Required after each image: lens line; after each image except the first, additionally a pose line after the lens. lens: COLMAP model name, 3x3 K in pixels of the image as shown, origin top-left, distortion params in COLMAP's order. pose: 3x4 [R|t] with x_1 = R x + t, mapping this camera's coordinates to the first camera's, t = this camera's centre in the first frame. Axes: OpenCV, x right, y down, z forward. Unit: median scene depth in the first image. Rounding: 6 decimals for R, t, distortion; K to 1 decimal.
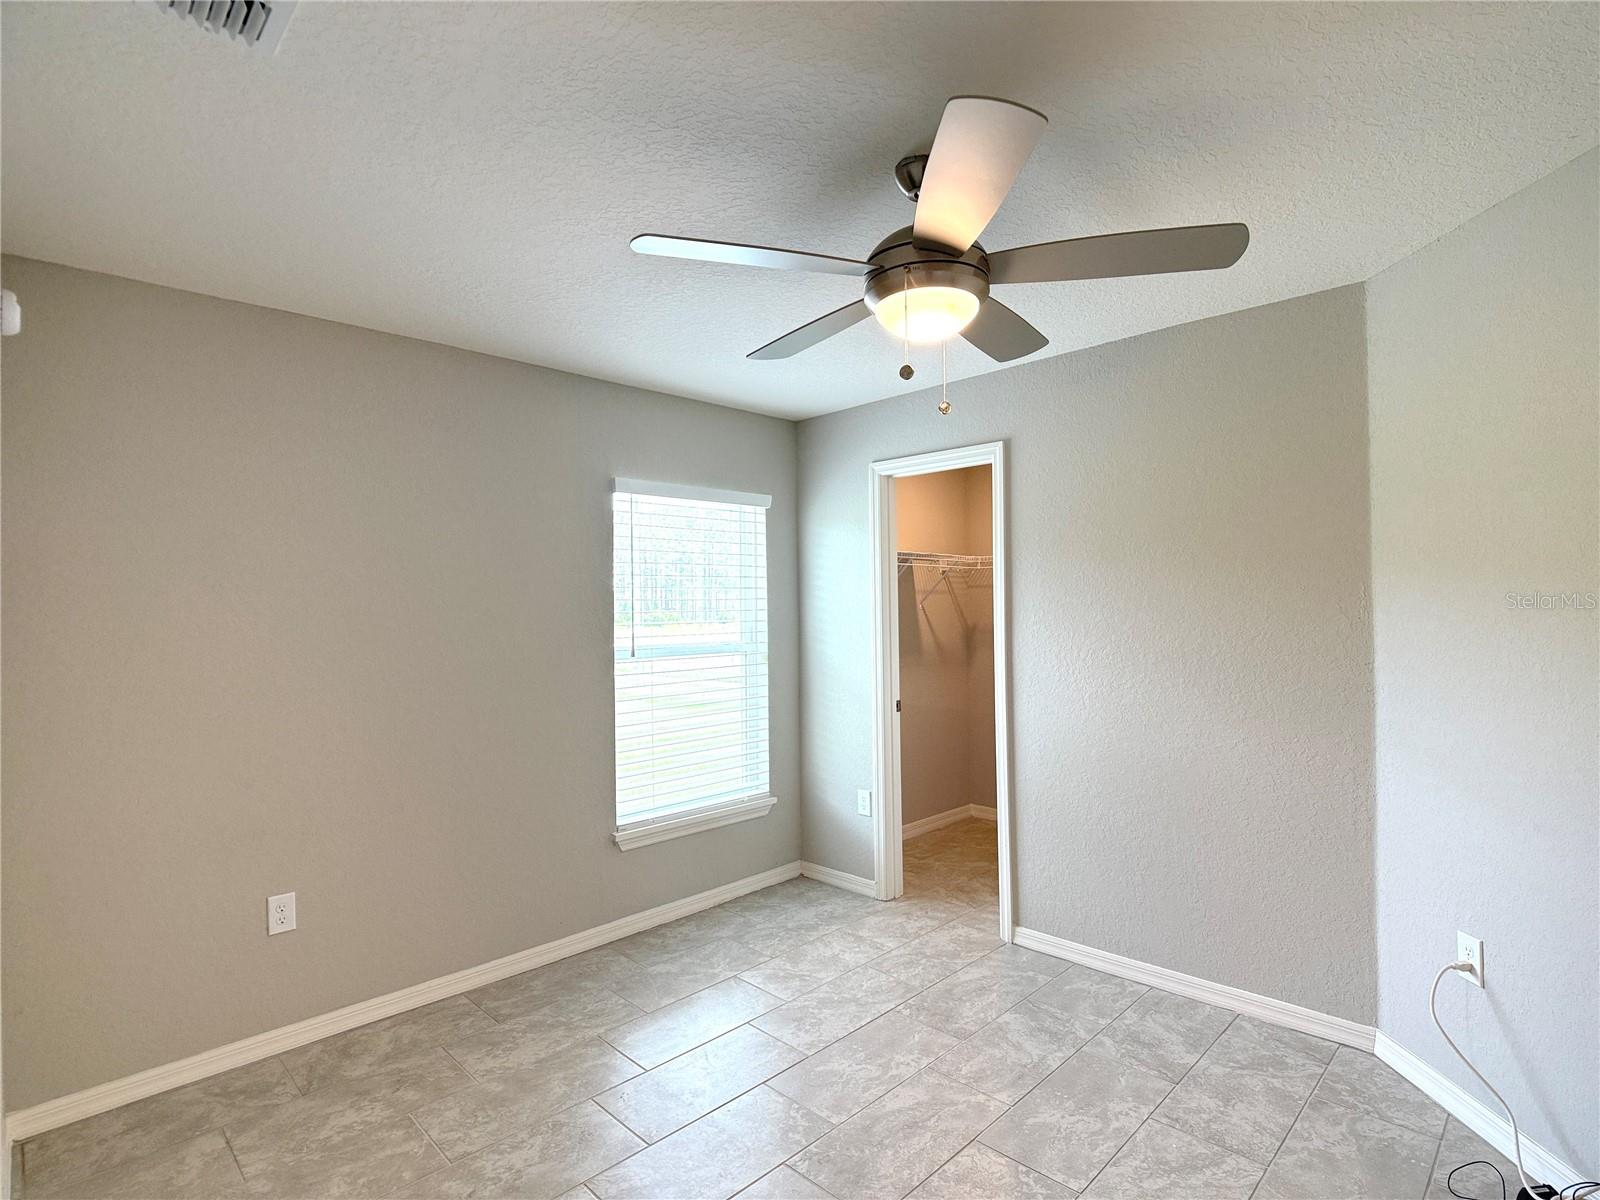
lens RADIAL K [[804.5, 0, 811.7], [0, 804.5, 604.2], [0, 0, 1]] dist [-0.015994, -0.011113]
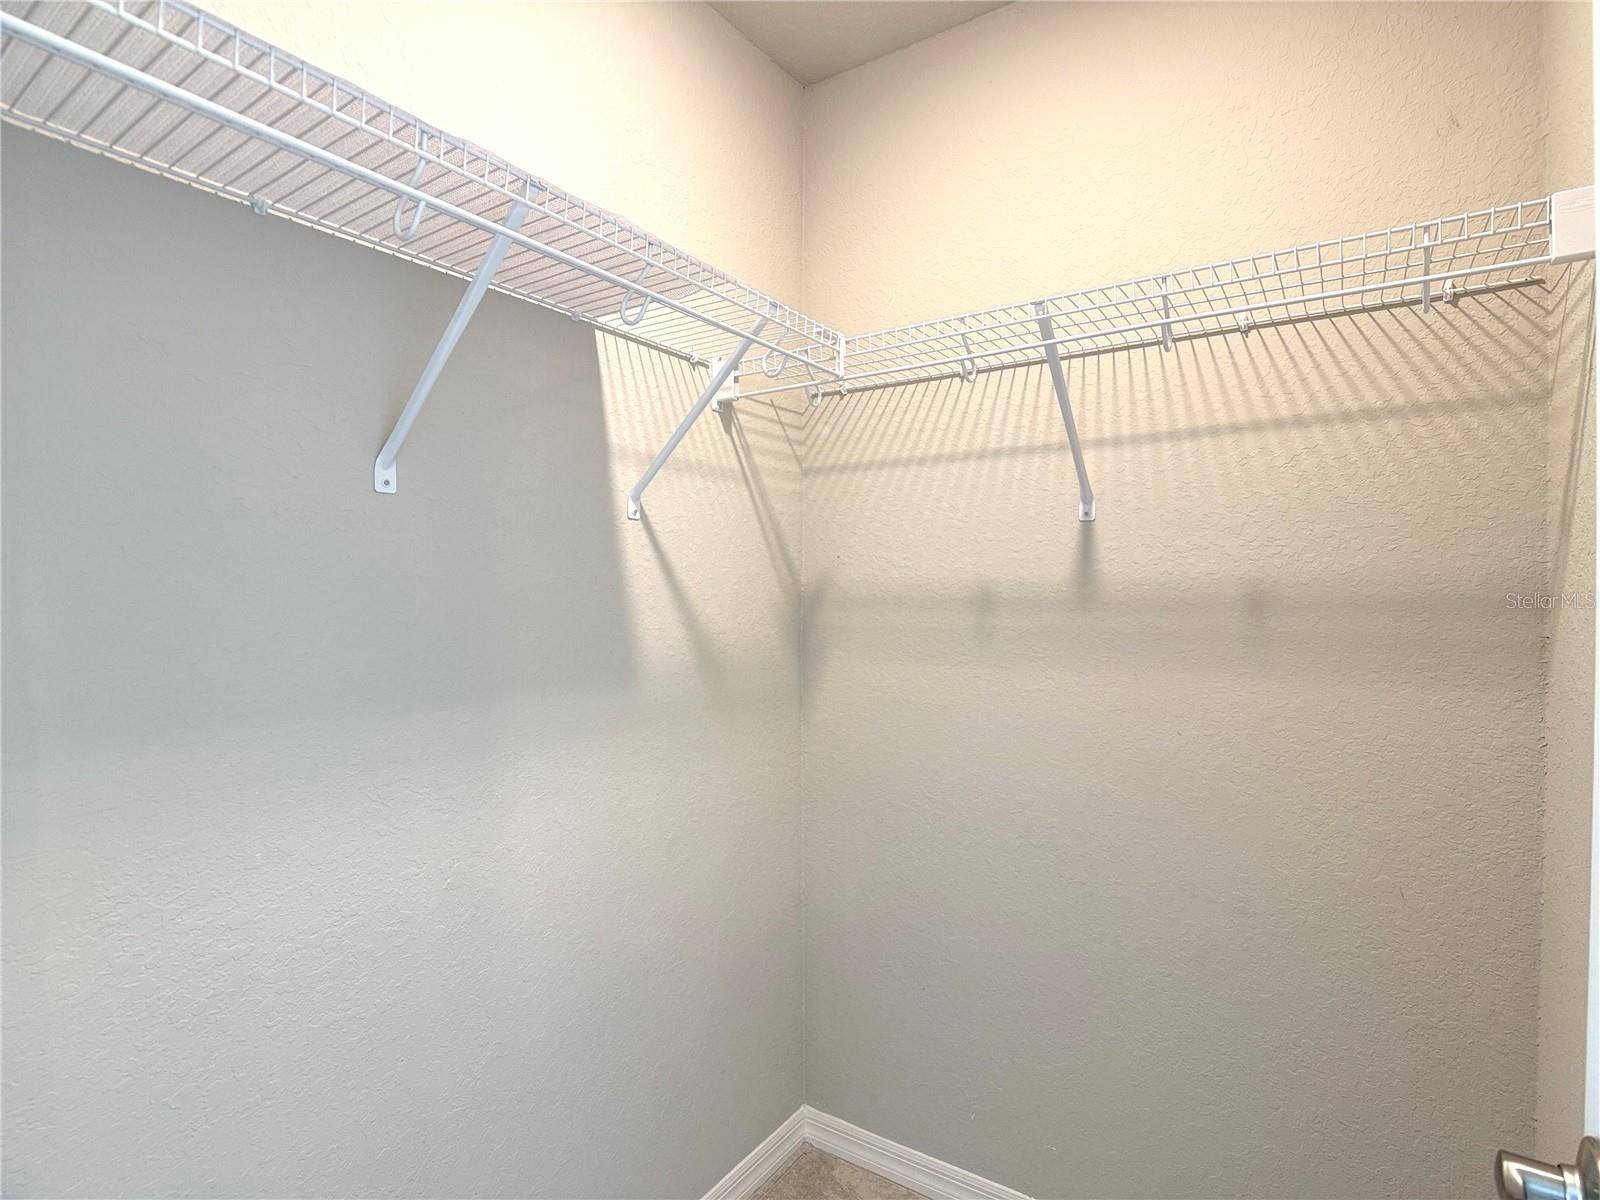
lens RADIAL K [[804.5, 0, 804.4], [0, 804.5, 596.0], [0, 0, 1]] dist [-0.015994, -0.011113]
pose [[0.982649, 0.011327, 0.185127, 0.141627], [-0.013635, 0.999844, 0.011201, 0.028312], [-0.184971, -0.013531, 0.982651, 0.710329]]
